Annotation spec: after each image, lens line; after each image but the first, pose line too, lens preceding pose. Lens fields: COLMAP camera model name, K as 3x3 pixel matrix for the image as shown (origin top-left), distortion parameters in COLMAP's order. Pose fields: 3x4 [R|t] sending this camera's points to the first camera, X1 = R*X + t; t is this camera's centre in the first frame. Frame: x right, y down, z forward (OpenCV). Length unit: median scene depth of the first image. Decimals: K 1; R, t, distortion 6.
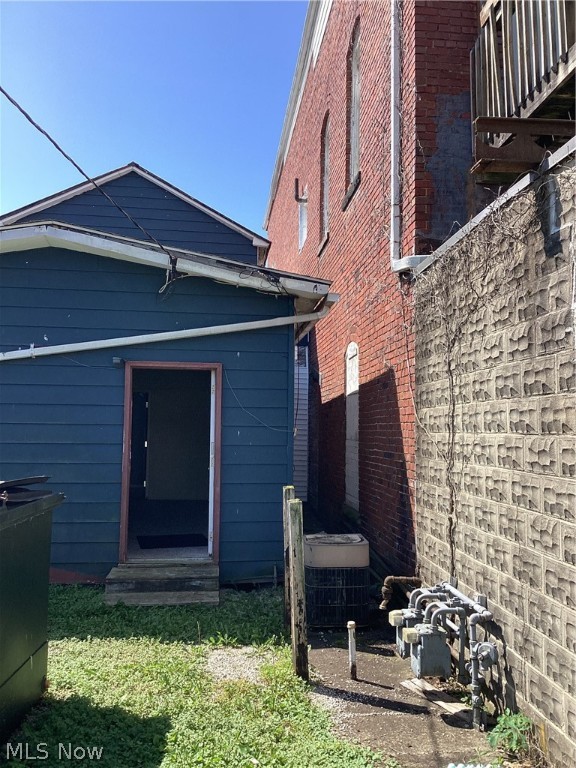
lens RADIAL K [[692.2, 0, 290.0], [0, 692.2, 386.3], [0, 0, 1]] dist [0.159564, -0.360058]
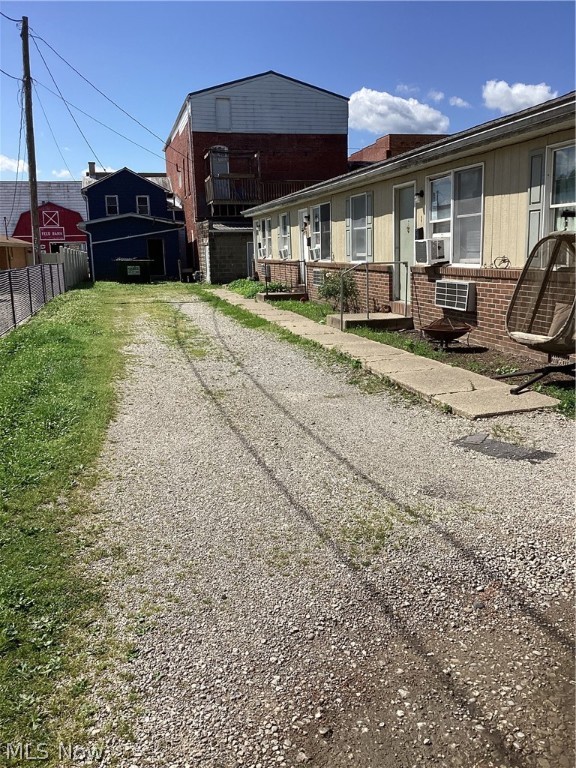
lens RADIAL K [[692.2, 0, 290.0], [0, 692.2, 386.3], [0, 0, 1]] dist [0.159564, -0.360058]
pose [[0.989949, -0.059303, 0.128392, 0.112350], [0.024150, 0.965386, 0.259703, -0.347485], [-0.139349, -0.253992, 0.957115, -5.200849]]
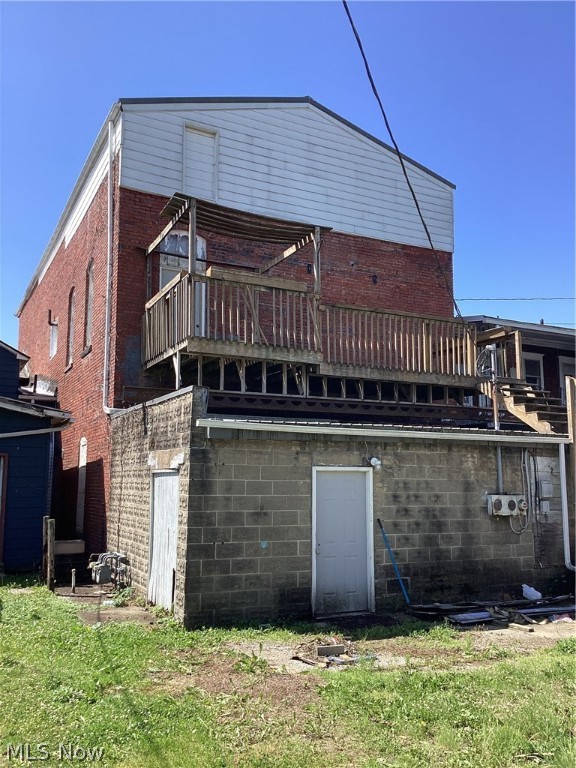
lens RADIAL K [[692.2, 0, 290.0], [0, 692.2, 386.3], [0, 0, 1]] dist [0.159564, -0.360058]
pose [[0.934974, 0.041527, 0.352278, -0.075056], [-0.016677, 0.997172, -0.073286, -0.101736], [-0.354325, 0.062645, 0.933022, -1.225153]]
